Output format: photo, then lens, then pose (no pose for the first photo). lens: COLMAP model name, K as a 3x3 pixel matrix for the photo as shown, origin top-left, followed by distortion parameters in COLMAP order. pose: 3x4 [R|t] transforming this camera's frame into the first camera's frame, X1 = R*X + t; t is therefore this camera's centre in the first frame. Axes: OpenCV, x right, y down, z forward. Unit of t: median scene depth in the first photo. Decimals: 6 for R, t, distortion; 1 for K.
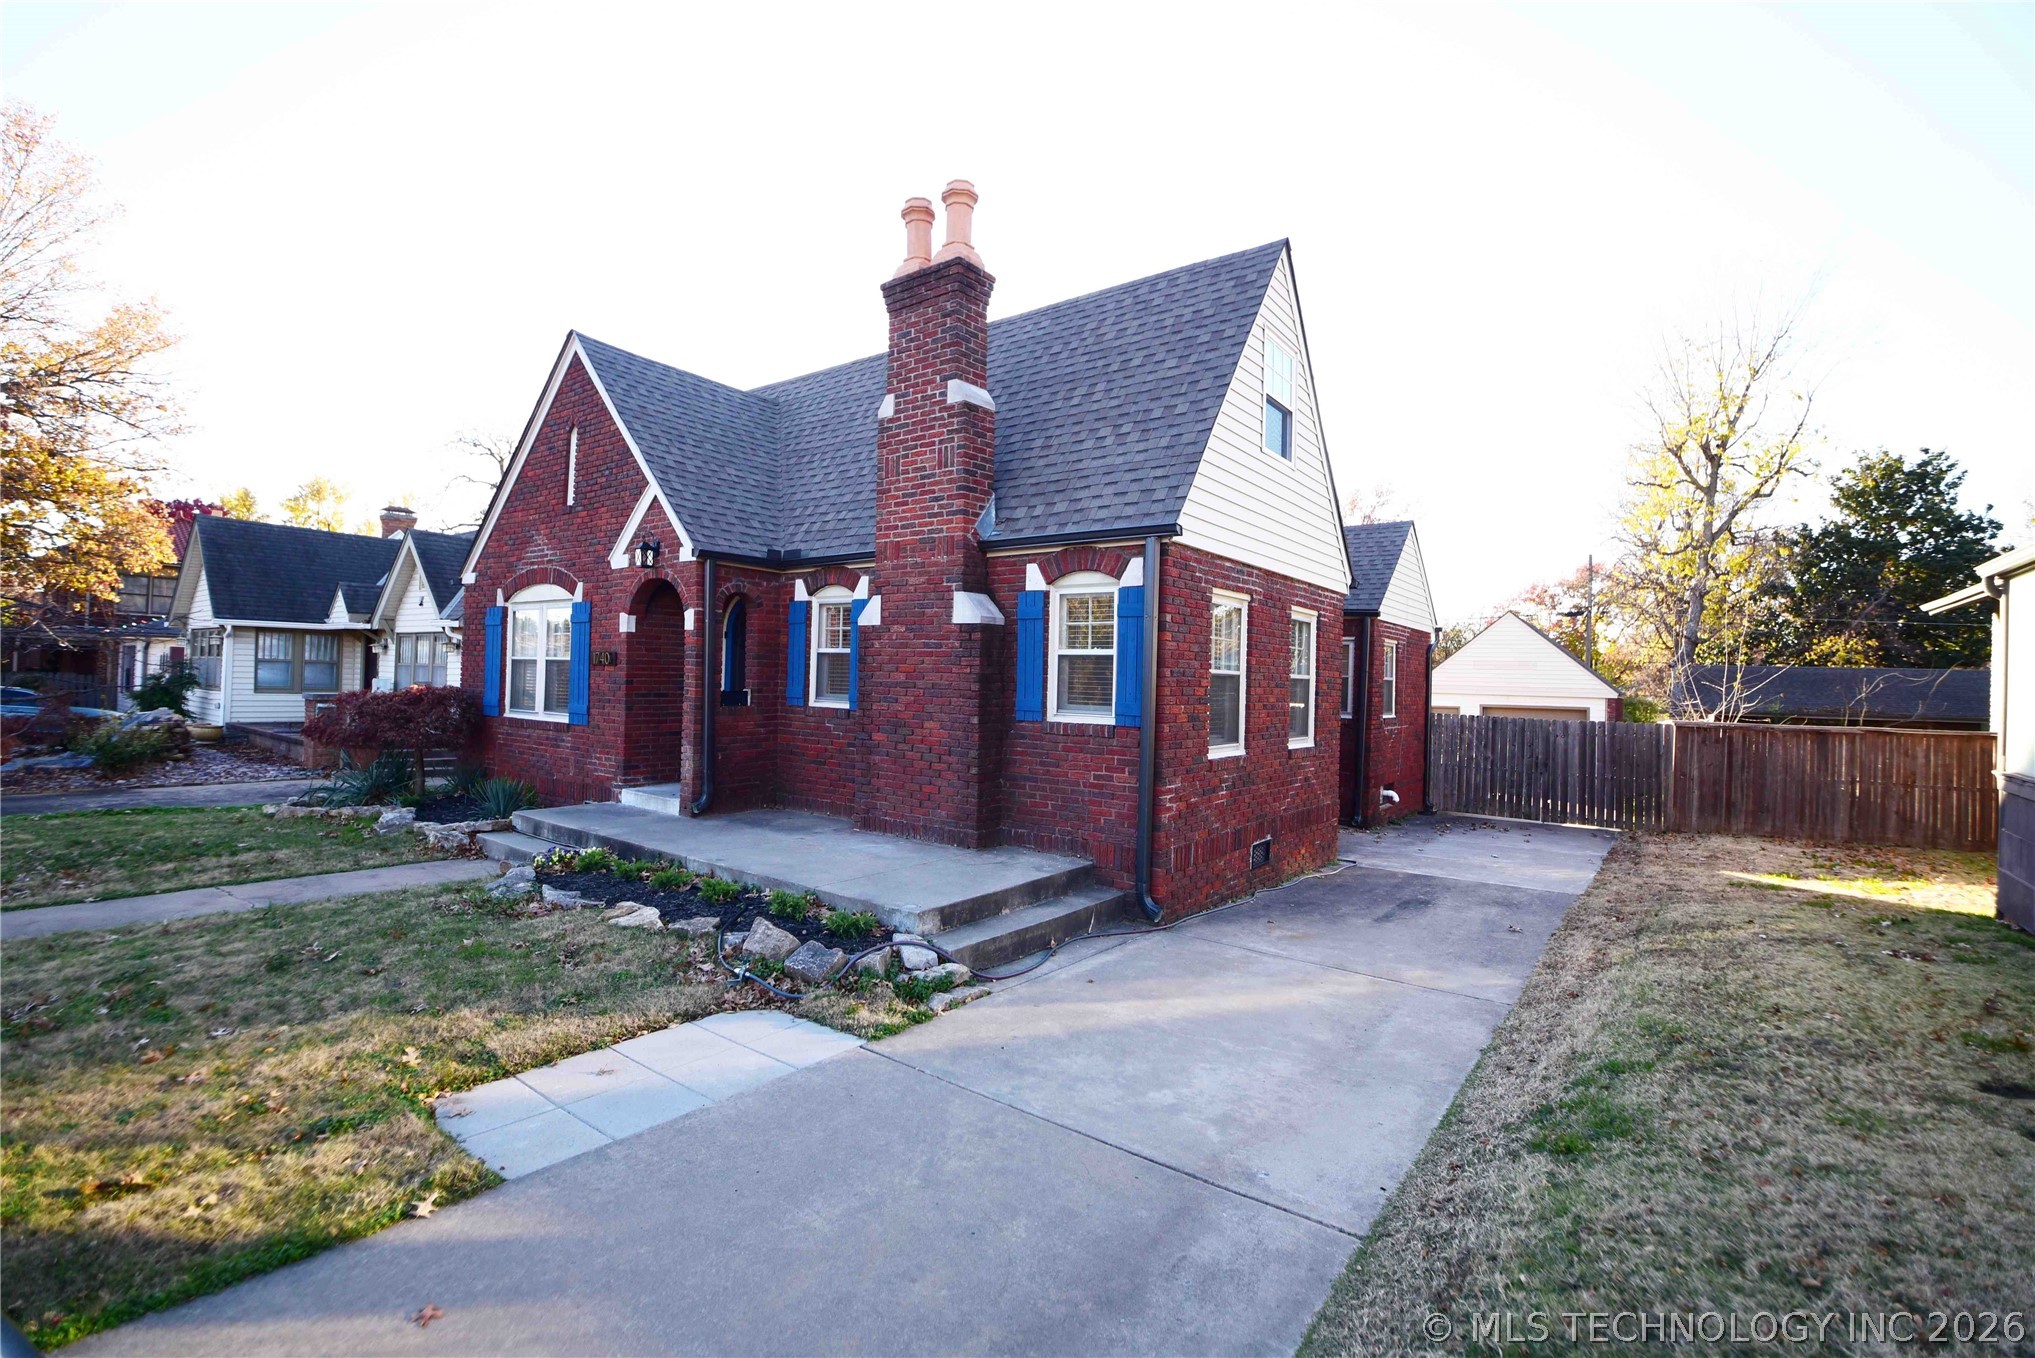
lens RADIAL K [[889.9, 0, 1016.1], [0, 889.9, 675.1], [0, 0, 1]] dist [-0.003588, -0.000114]
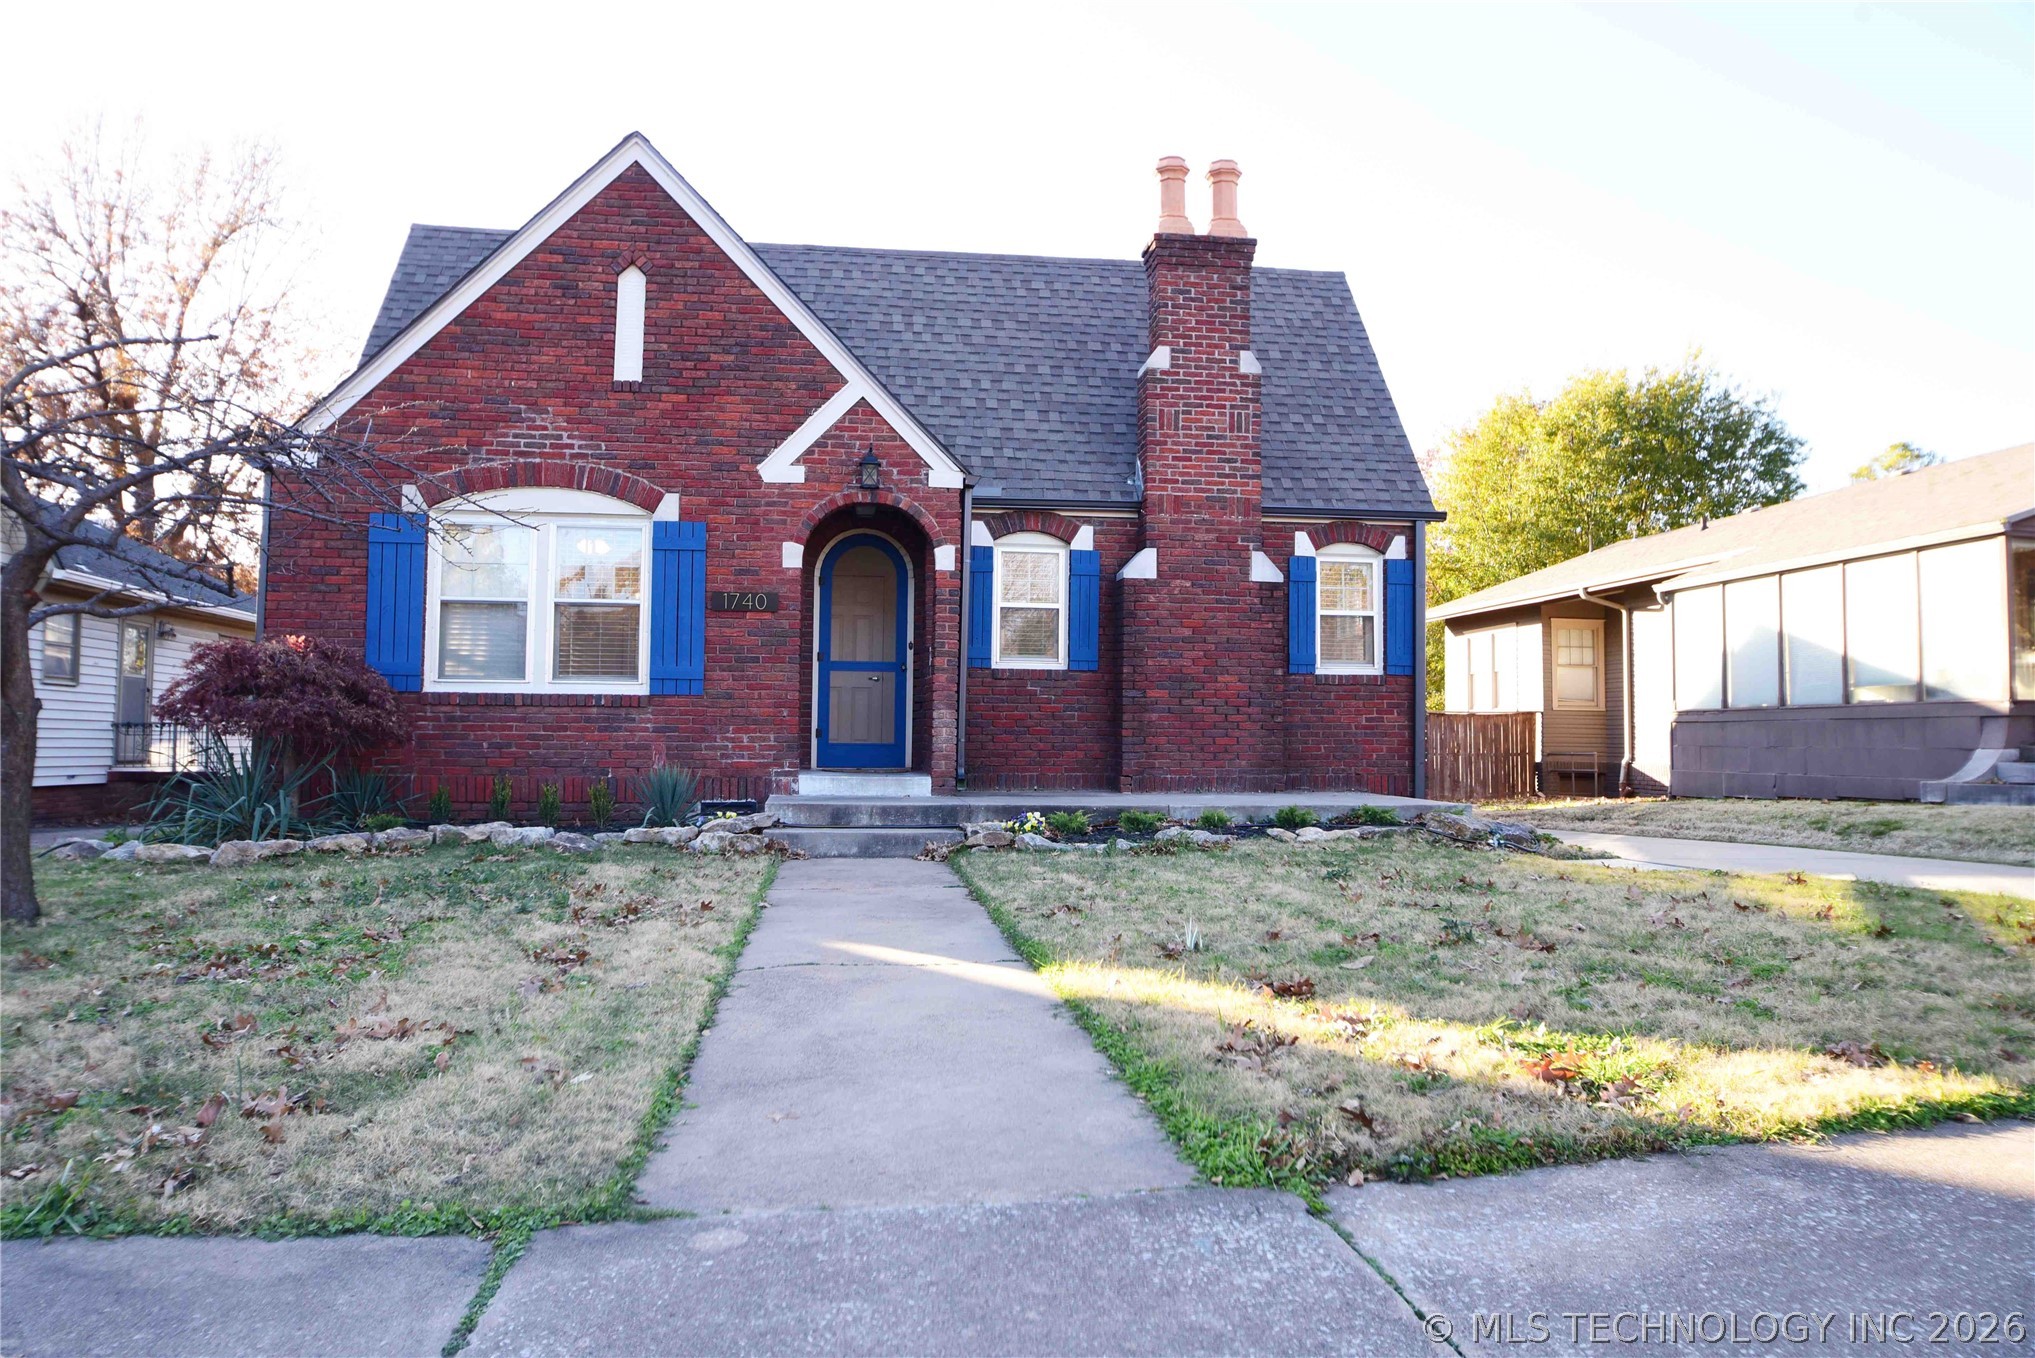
lens RADIAL K [[1381.9, 0, 1020.2], [0, 1381.9, 679.5], [0, 0, 1]] dist [-0.007775, -0.001516]
pose [[0.692692, 0.014135, 0.721095, -1.397032], [0.012067, 0.999441, -0.031183, 0.103113], [-0.721133, 0.030302, 0.692134, 0.067457]]
